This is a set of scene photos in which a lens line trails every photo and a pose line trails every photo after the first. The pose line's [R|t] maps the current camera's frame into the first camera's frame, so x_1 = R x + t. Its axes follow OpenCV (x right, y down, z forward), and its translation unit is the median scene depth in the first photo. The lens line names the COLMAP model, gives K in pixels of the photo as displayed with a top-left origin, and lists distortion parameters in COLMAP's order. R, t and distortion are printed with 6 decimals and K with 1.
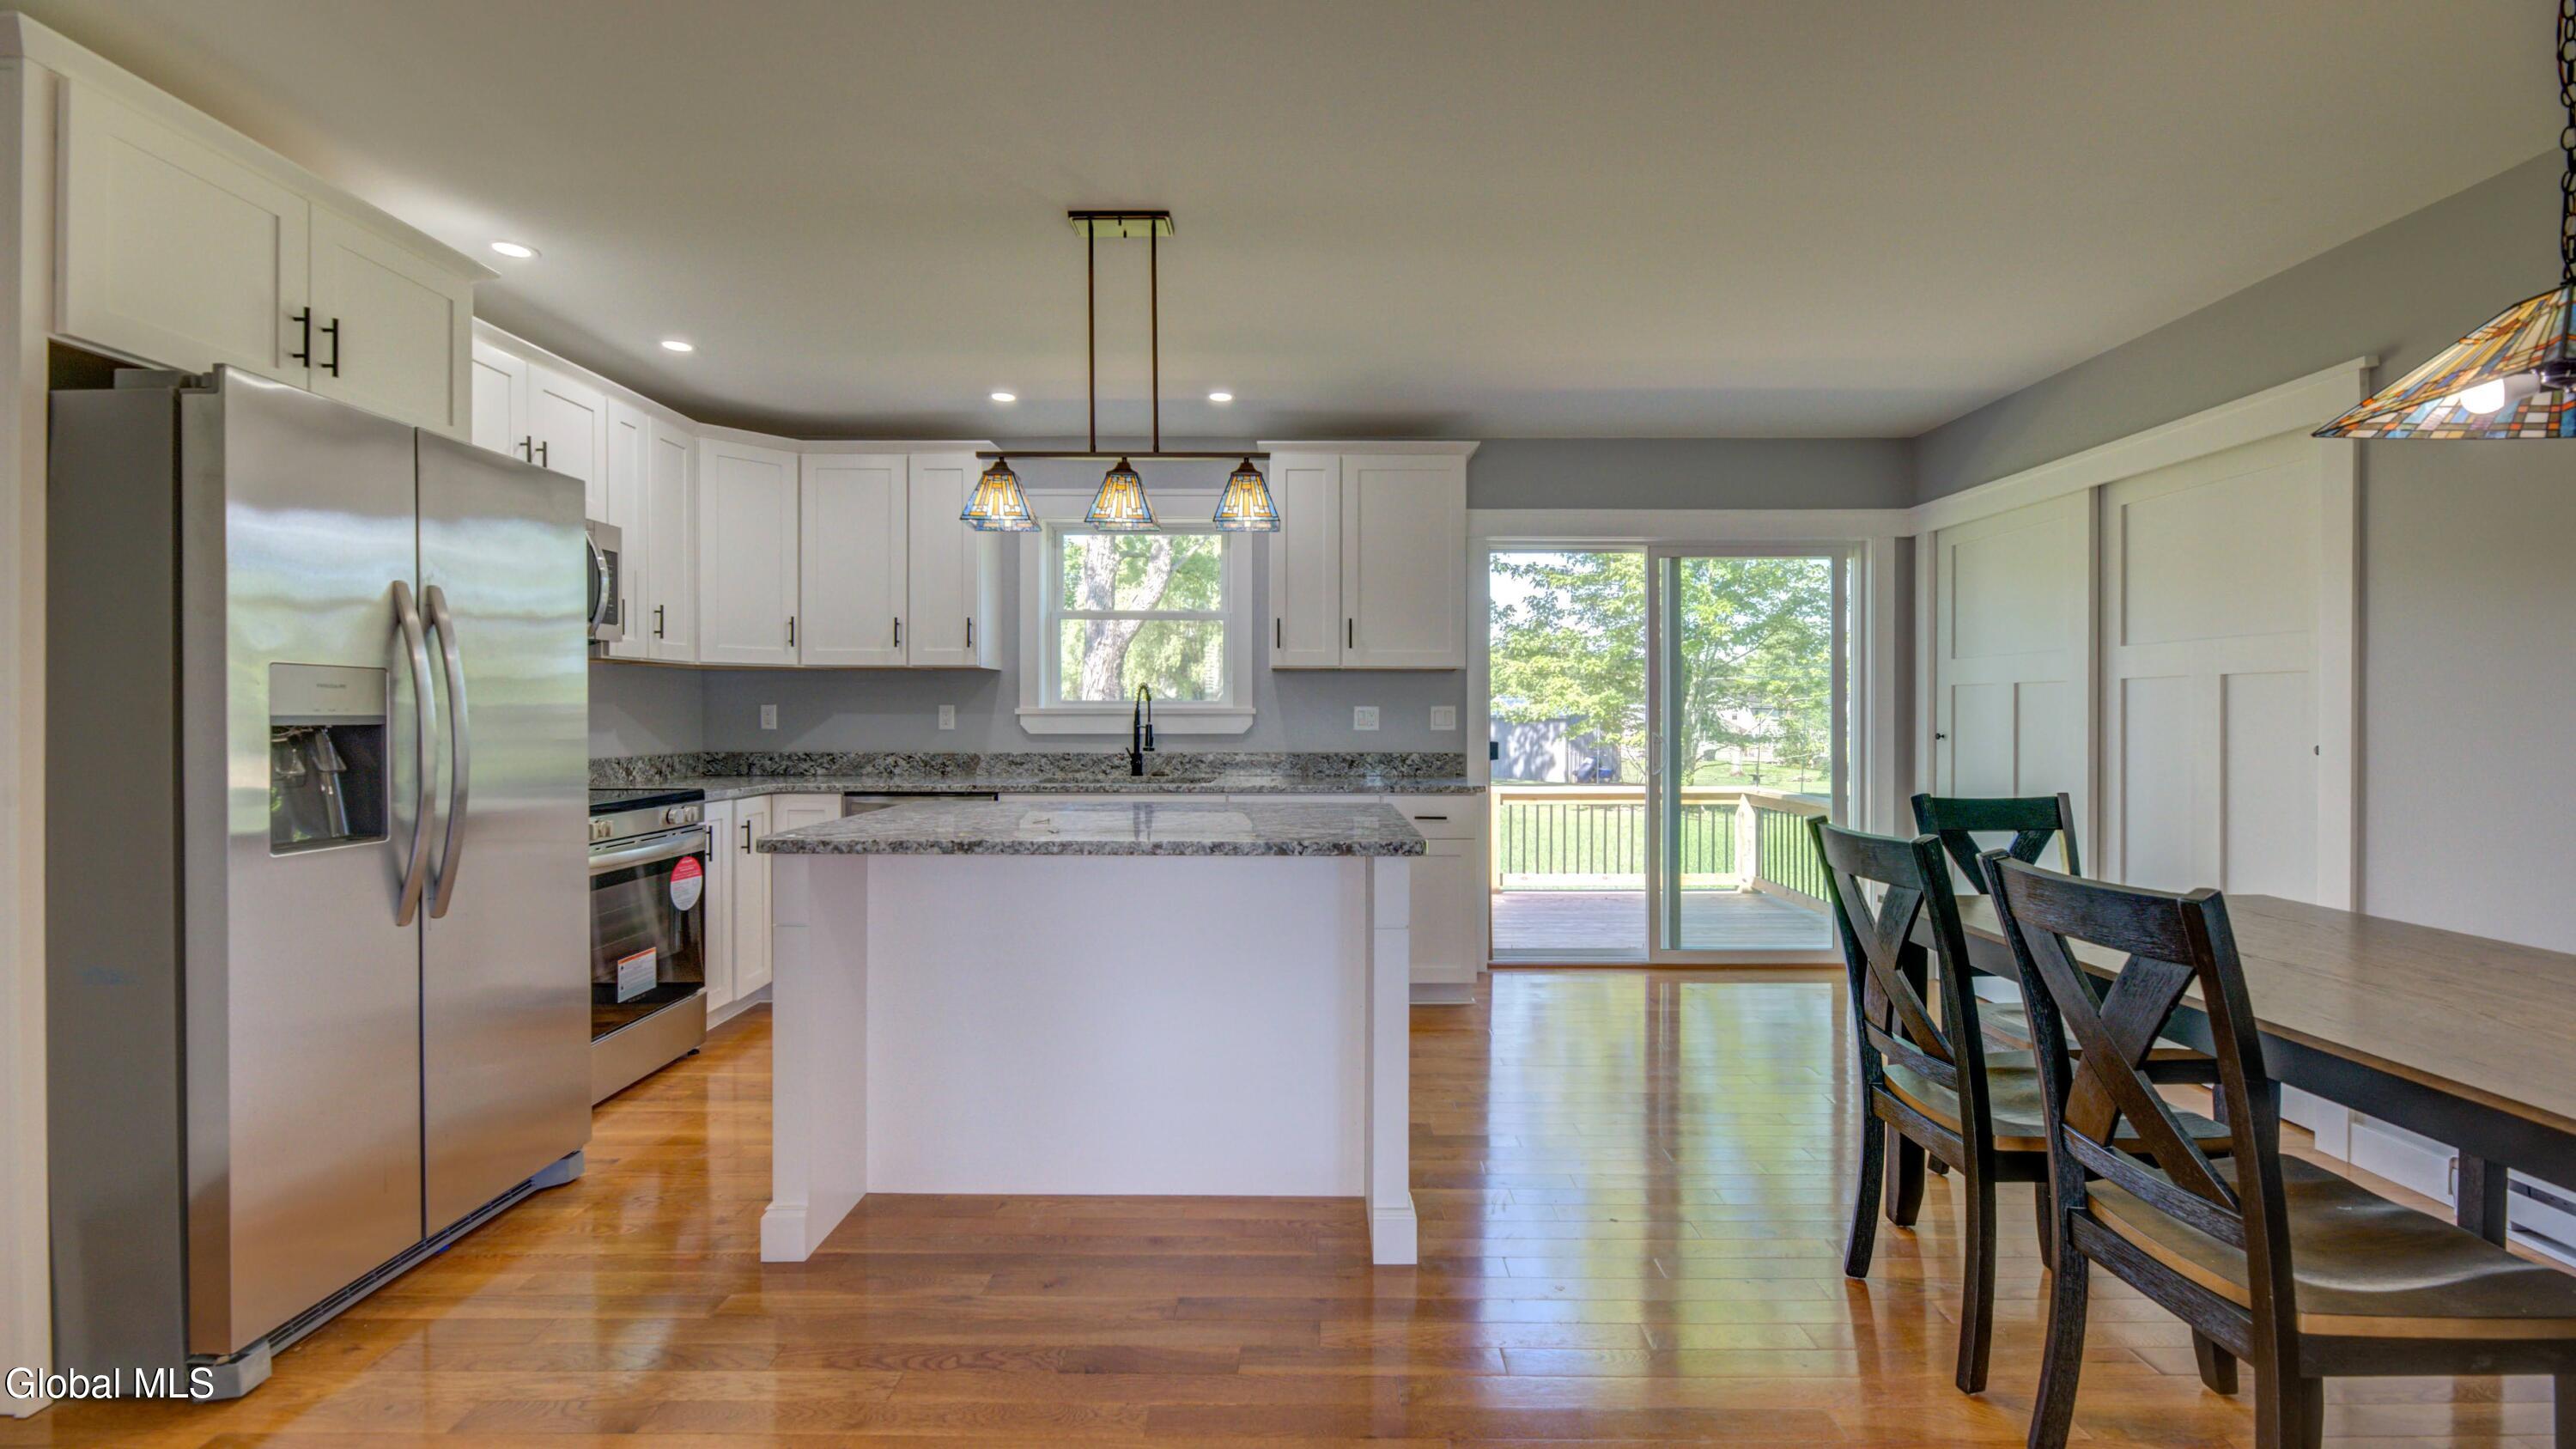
lens RADIAL K [[1094.8, 0, 1288.0], [0, 1094.8, 724.5], [0, 0, 1]] dist [-0.000701, -0.000250]
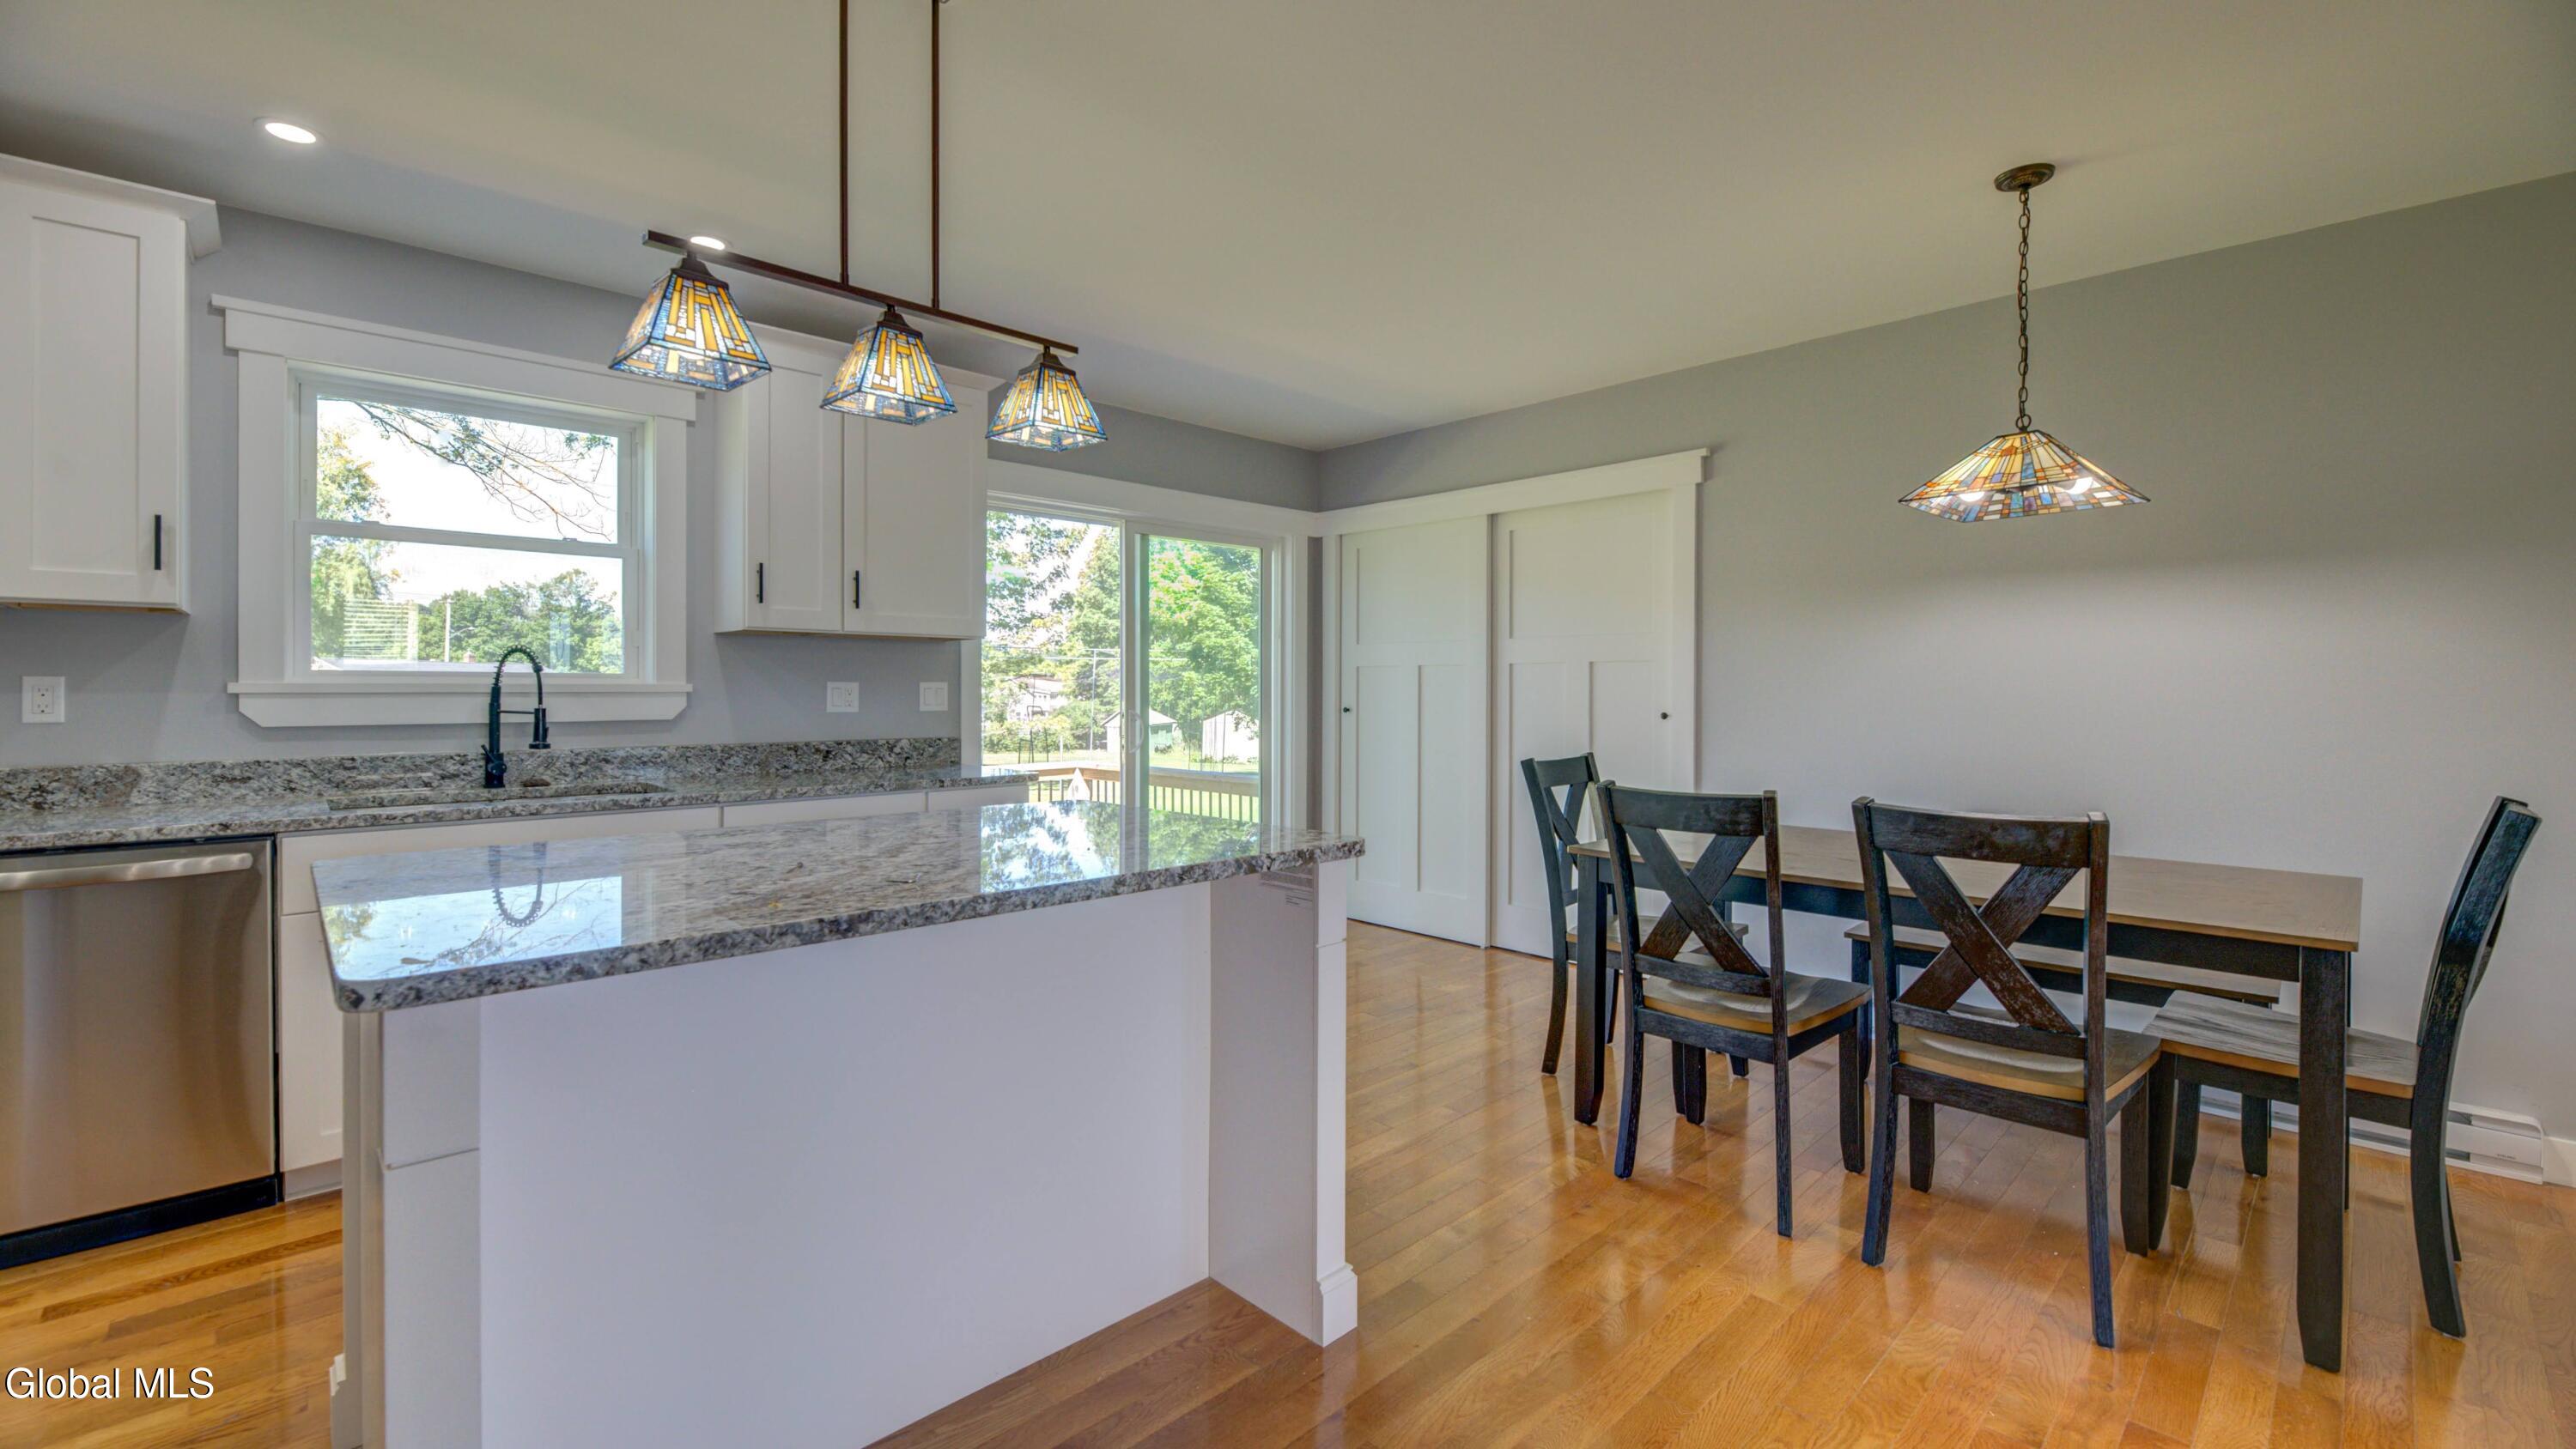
lens RADIAL K [[1074.6, 0, 1290.5], [0, 1074.6, 705.3], [0, 0, 1]] dist [-0.000917, -0.000116]
pose [[0.707745, -0.010678, 0.706387, -0.255206], [0.008517, 0.999942, 0.006583, -0.002242], [-0.706417, 0.001357, 0.707795, 0.214612]]
